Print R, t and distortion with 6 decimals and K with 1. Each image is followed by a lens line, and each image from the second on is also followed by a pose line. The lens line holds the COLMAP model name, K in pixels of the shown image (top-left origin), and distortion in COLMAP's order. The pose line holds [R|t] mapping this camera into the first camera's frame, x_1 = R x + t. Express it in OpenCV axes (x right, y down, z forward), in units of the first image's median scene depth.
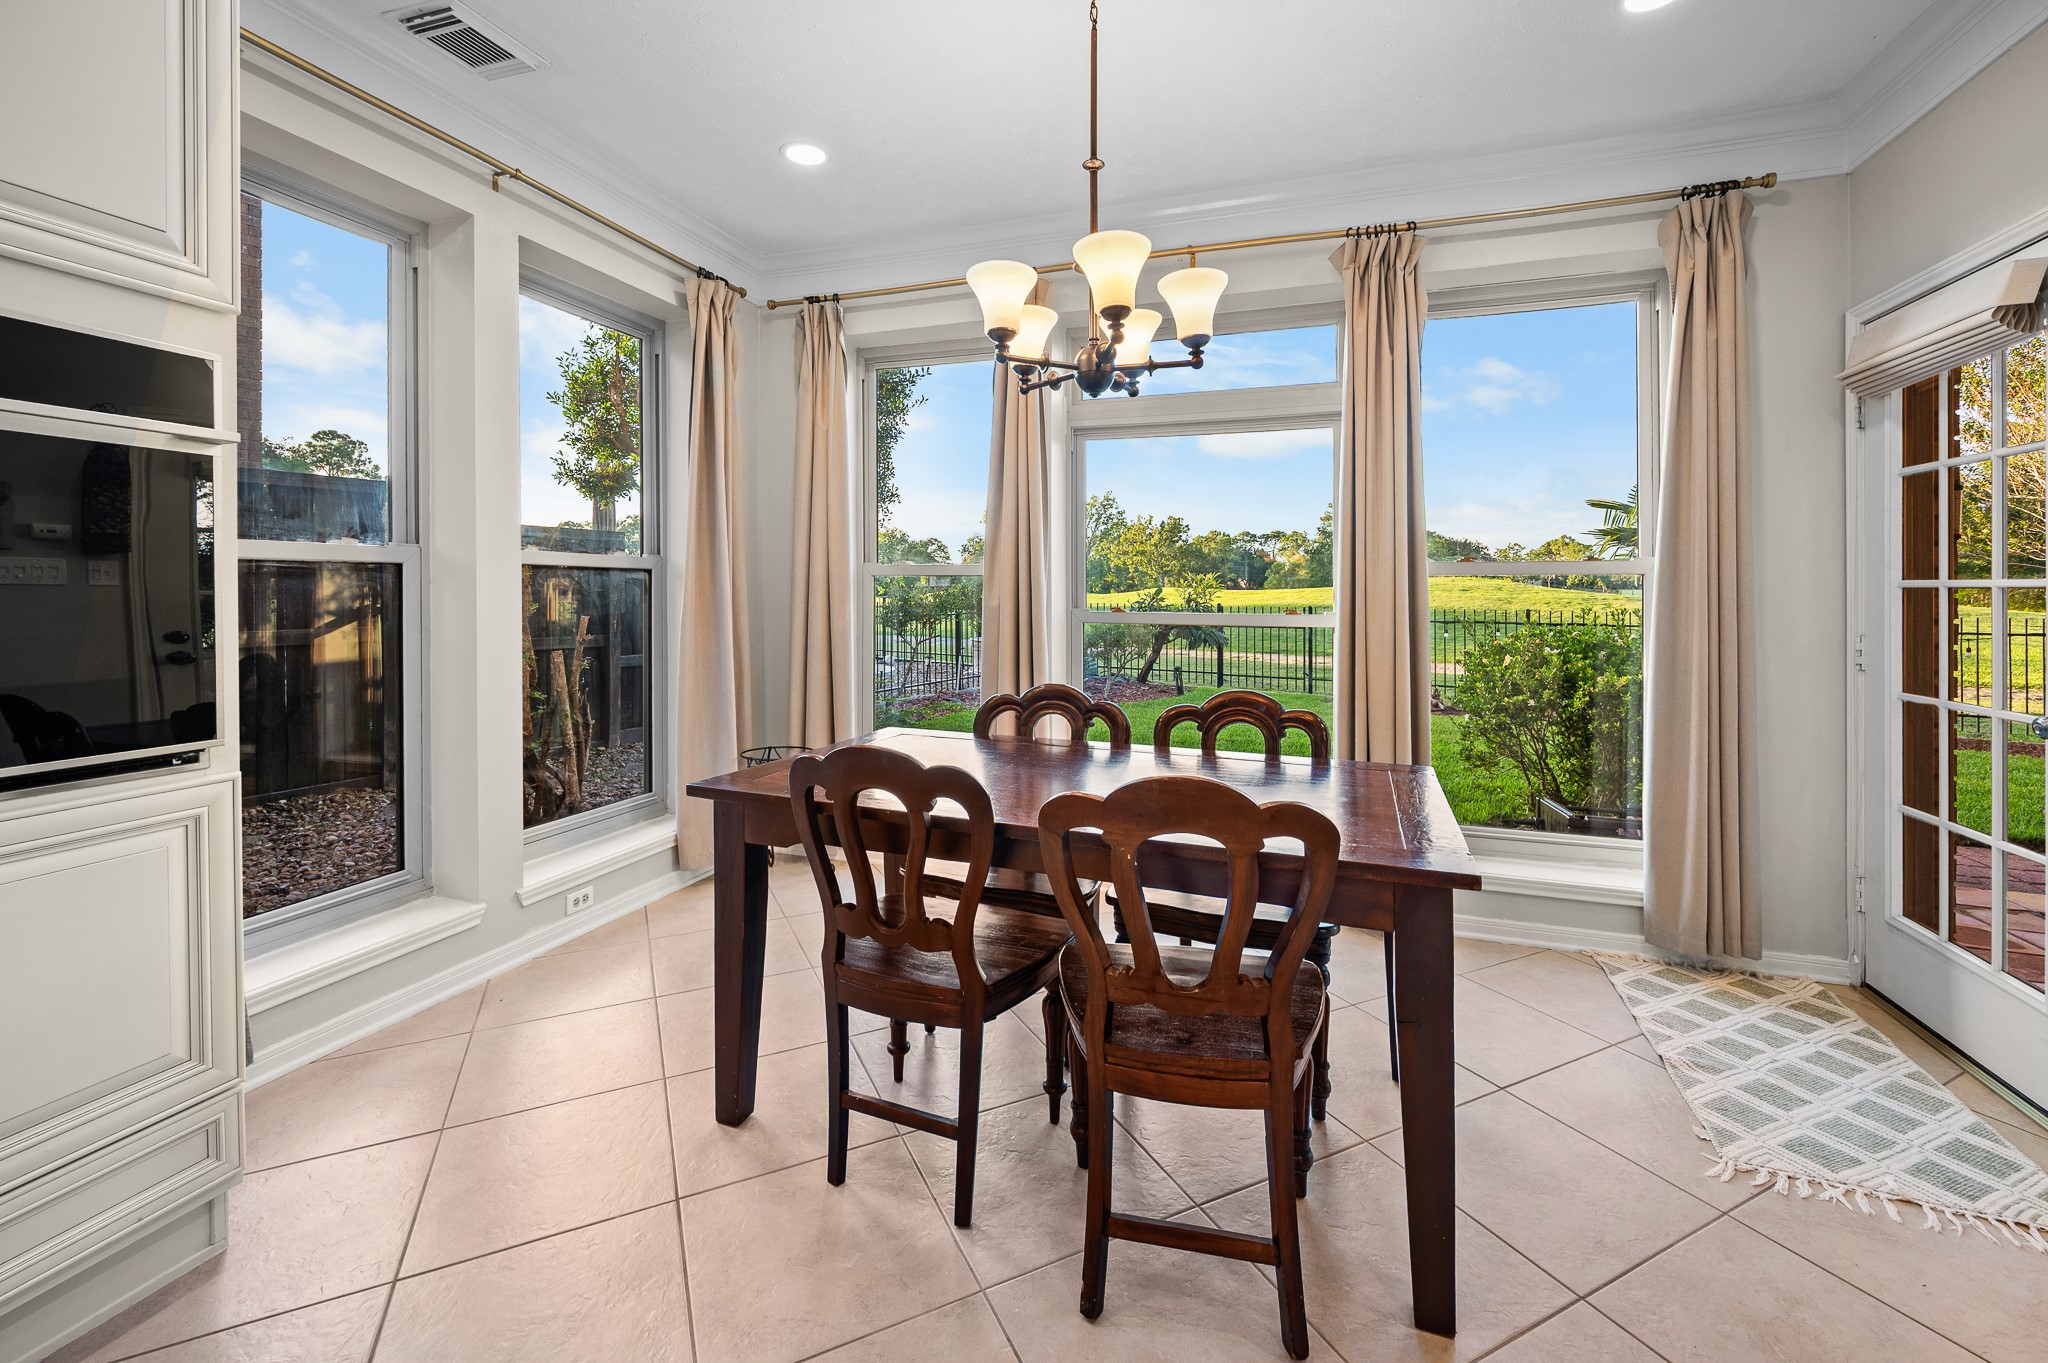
lens RADIAL K [[837.8, 0, 1039.5], [0, 837.8, 599.6], [0, 0, 1]] dist [0.000169, 0.000768]
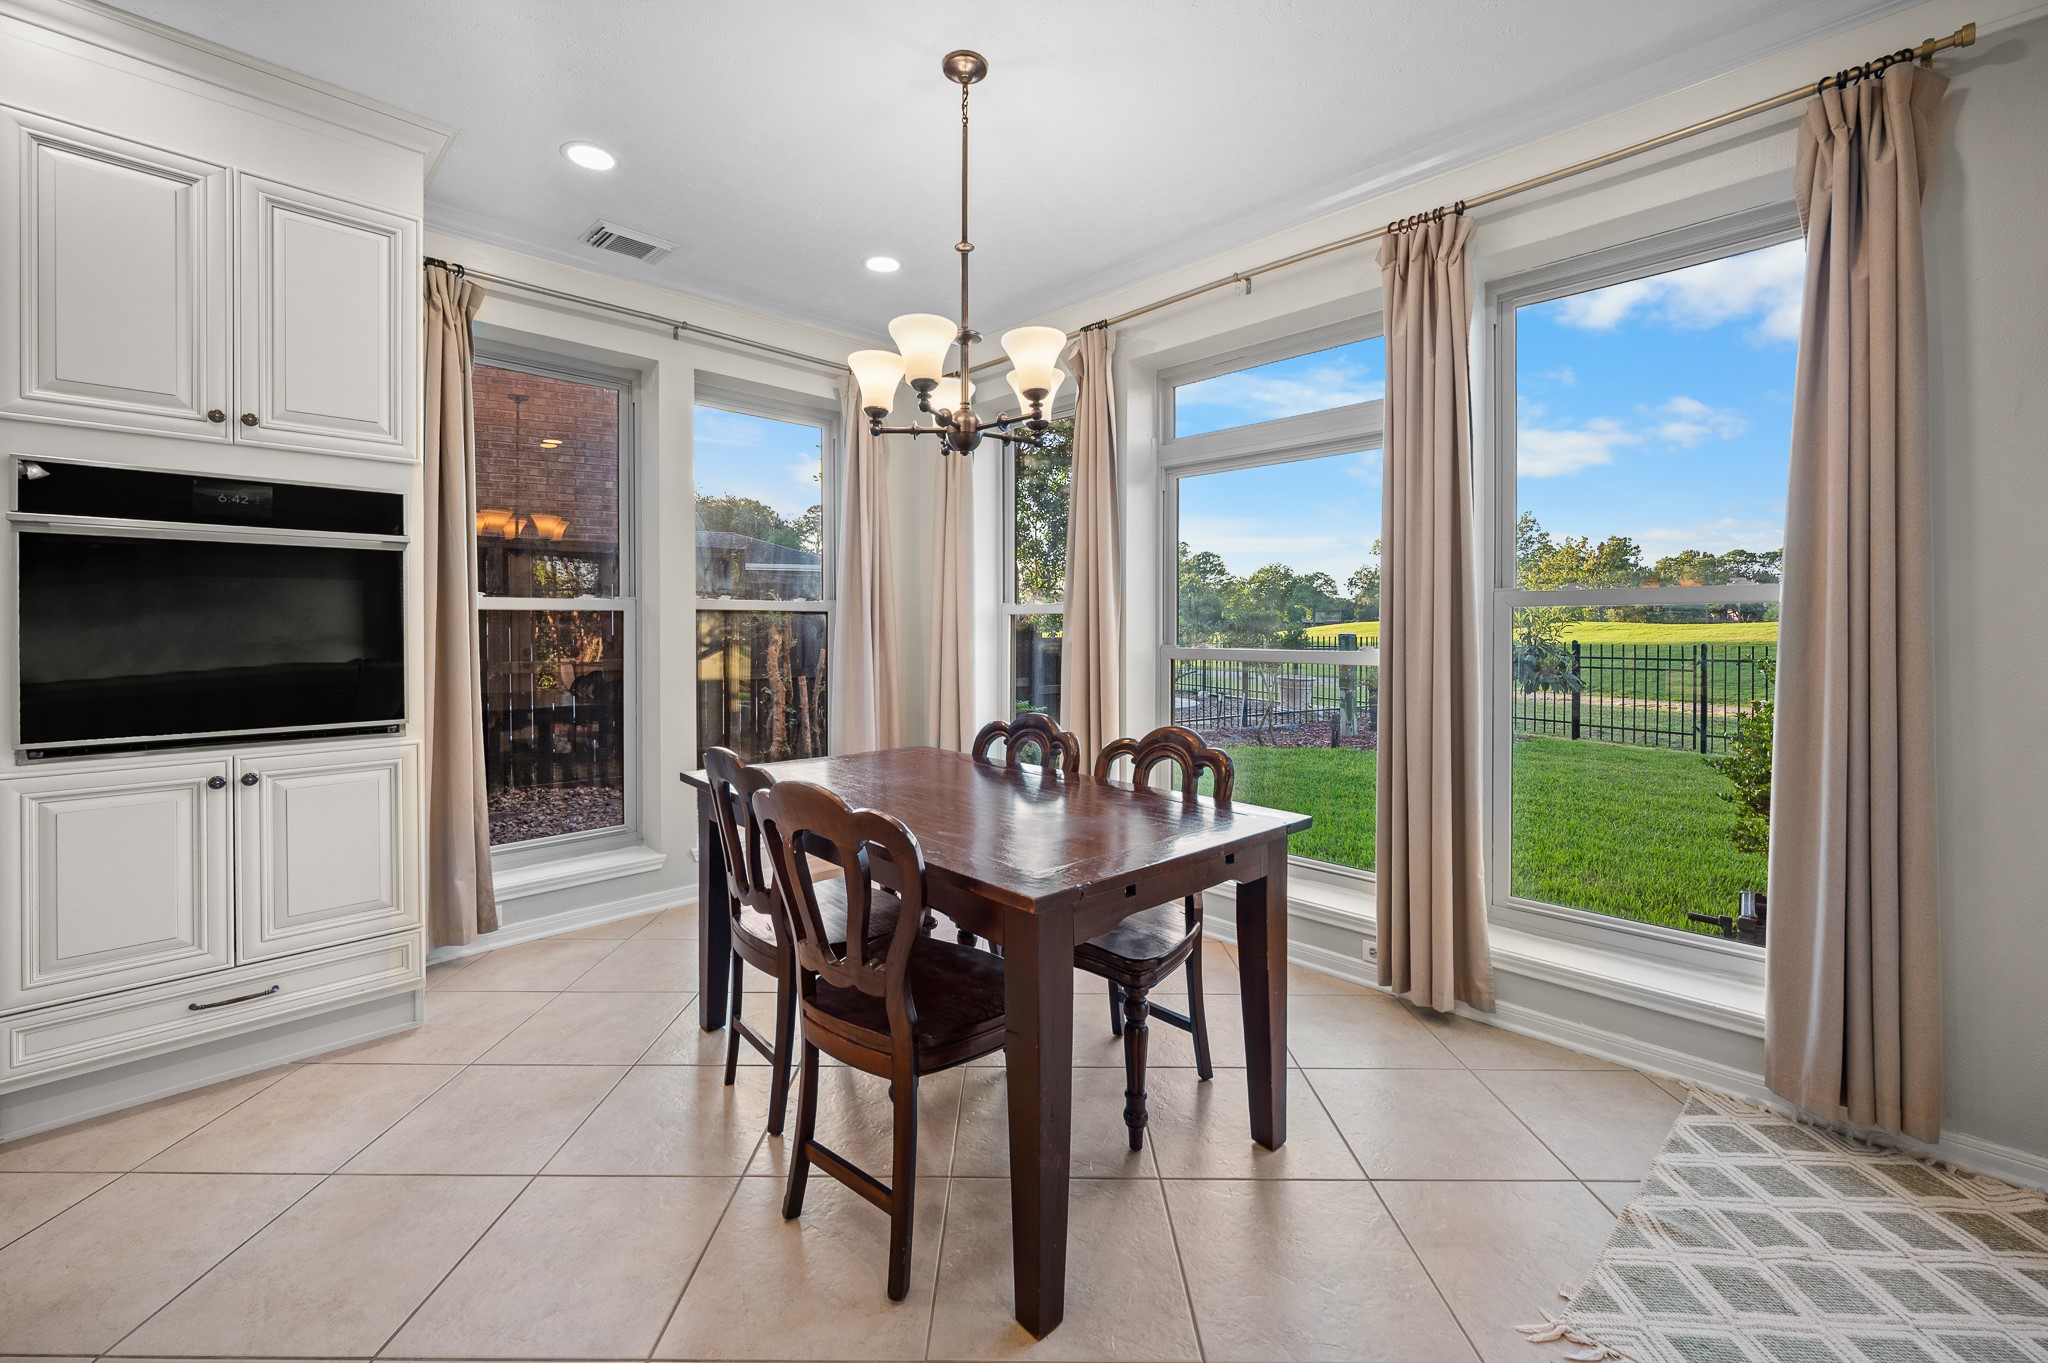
lens RADIAL K [[837.8, 0, 1057.5], [0, 837.8, 637.4], [0, 0, 1]] dist [0.000169, 0.000768]
pose [[0.897284, 0.000728, -0.441453, 0.500678], [0.000164, 0.999998, 0.001982, -0.000075], [0.441454, -0.001851, 0.897282, 0.035972]]
